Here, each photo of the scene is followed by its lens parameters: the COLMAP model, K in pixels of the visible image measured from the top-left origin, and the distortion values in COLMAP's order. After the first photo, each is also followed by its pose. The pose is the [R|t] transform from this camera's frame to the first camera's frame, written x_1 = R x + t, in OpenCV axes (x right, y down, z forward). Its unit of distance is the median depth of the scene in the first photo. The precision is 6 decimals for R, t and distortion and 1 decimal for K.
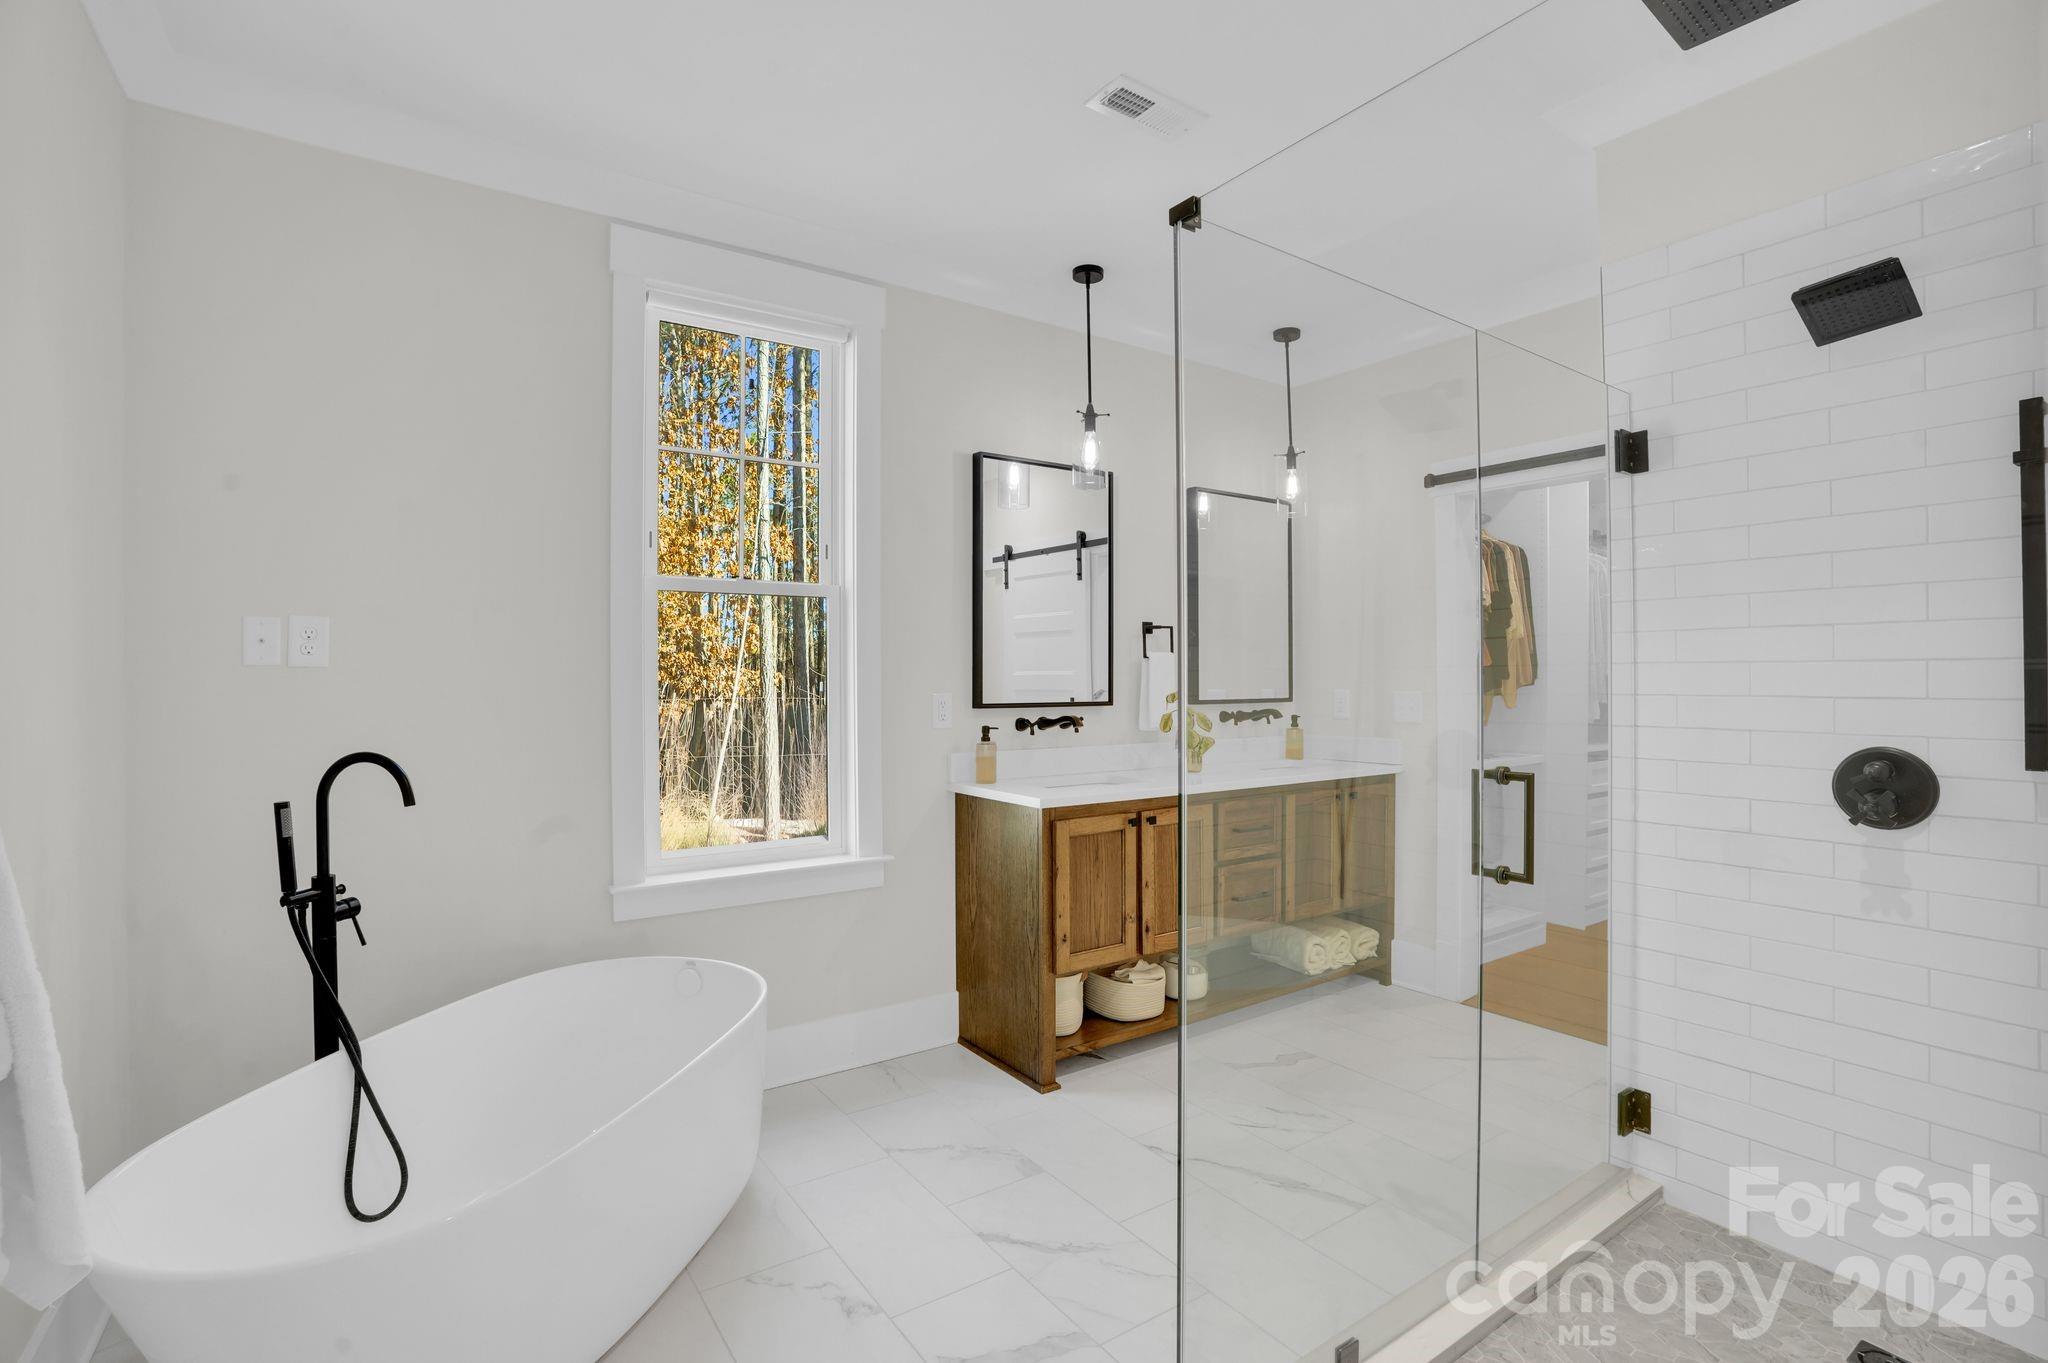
lens RADIAL K [[990.8, 0, 1024.0], [0, 990.8, 681.5], [0, 0, 1]] dist [-0.000465, 0.000066]
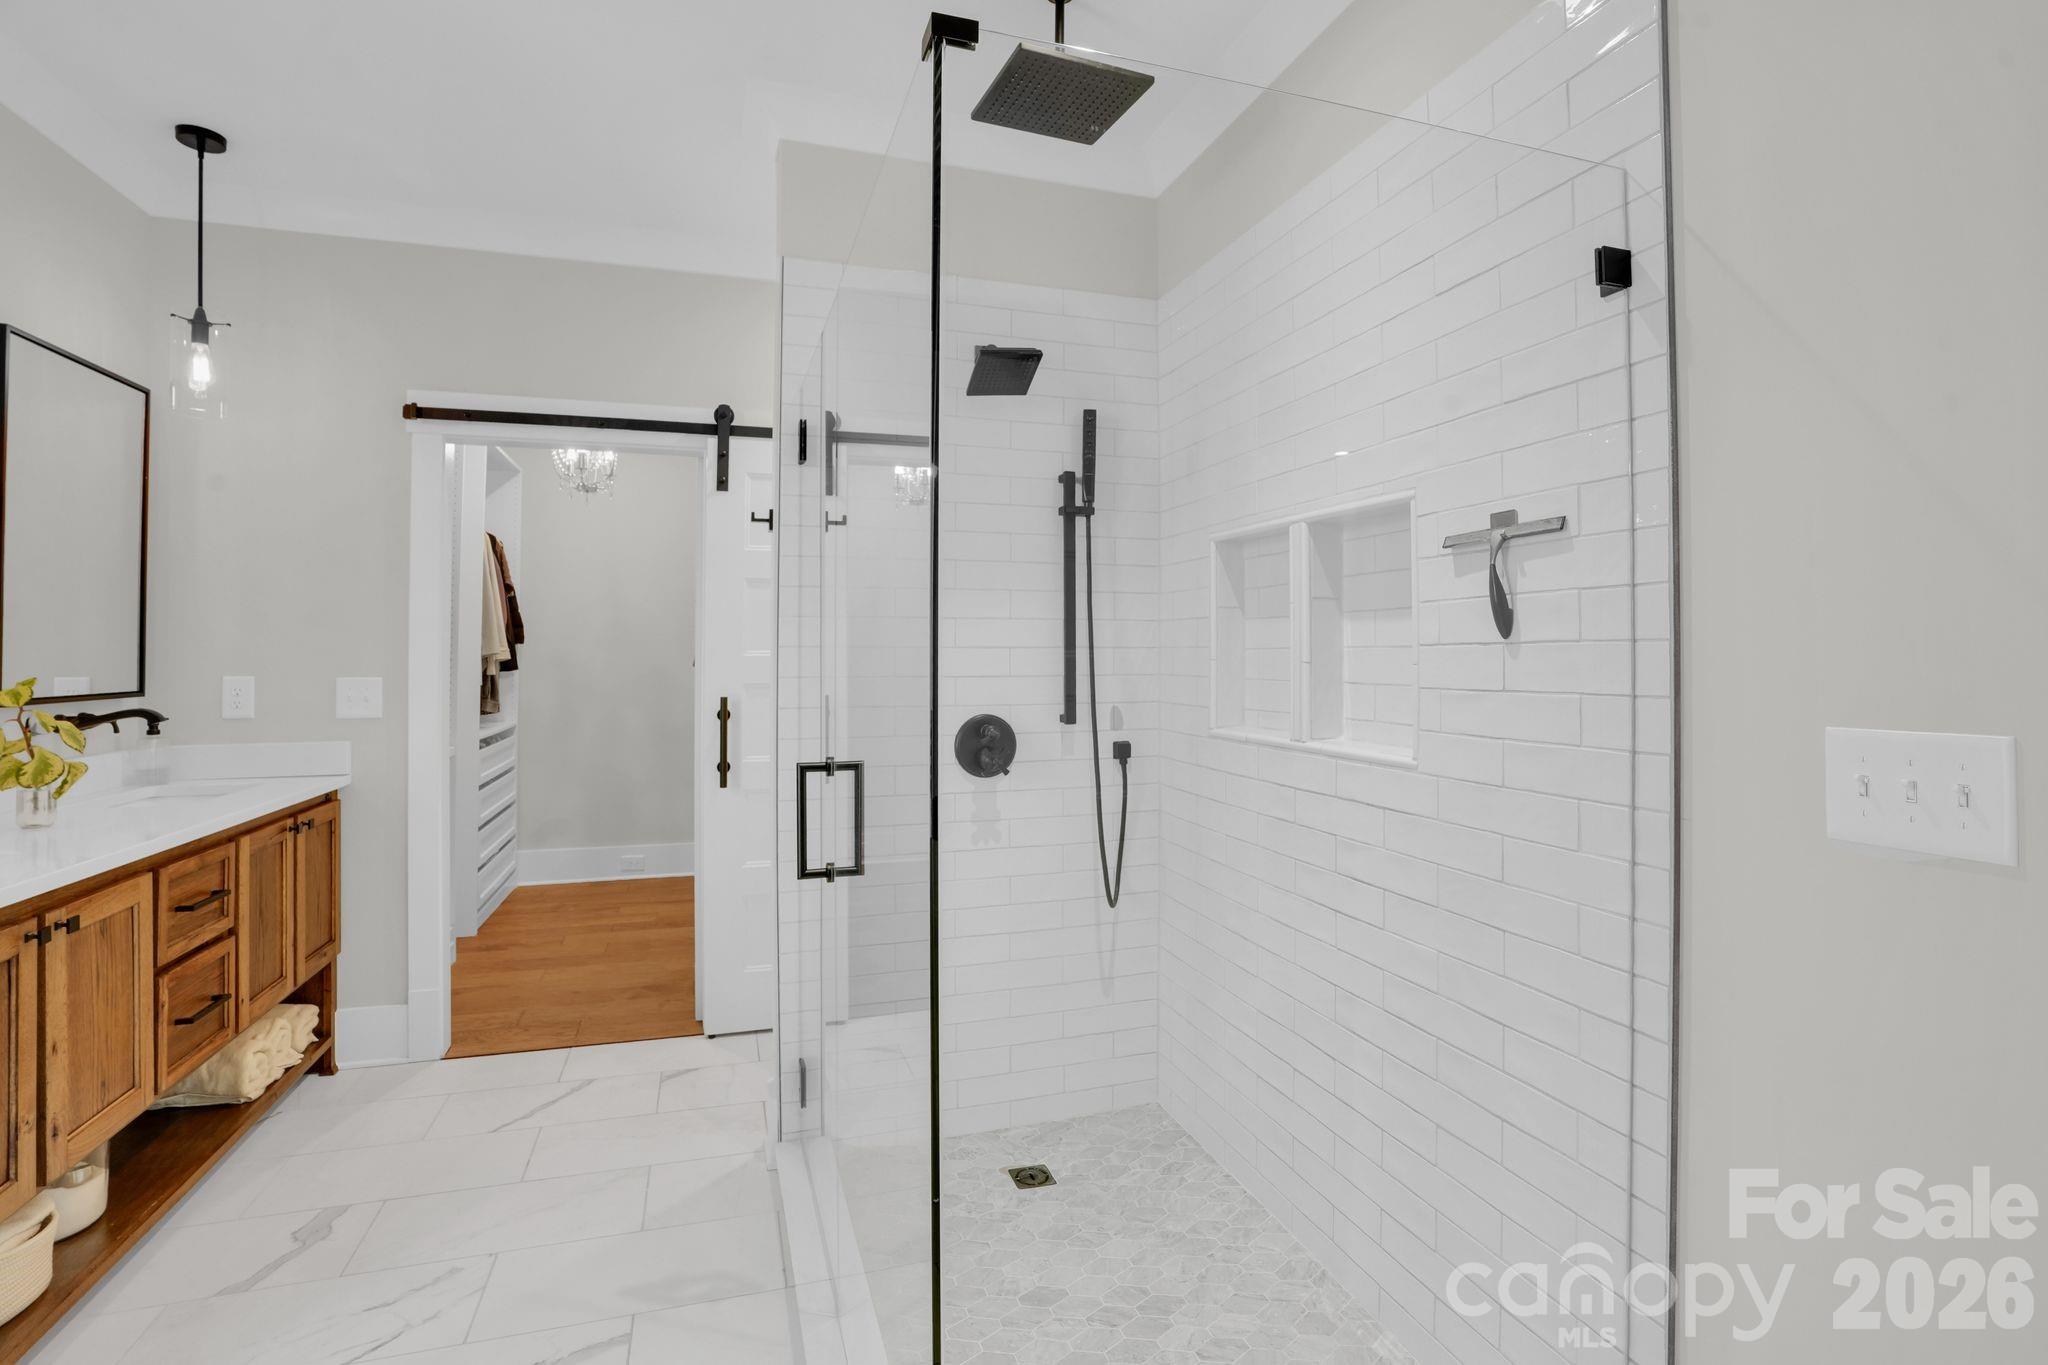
lens RADIAL K [[983.4, 0, 1022.8], [0, 983.4, 650.1], [0, 0, 1]] dist [0.000074, 0.000491]
pose [[0.317183, 0.010519, 0.948306, -0.216651], [0.001261, 0.999933, -0.011513, -0.002562], [-0.948363, 0.004847, 0.317149, 0.337435]]
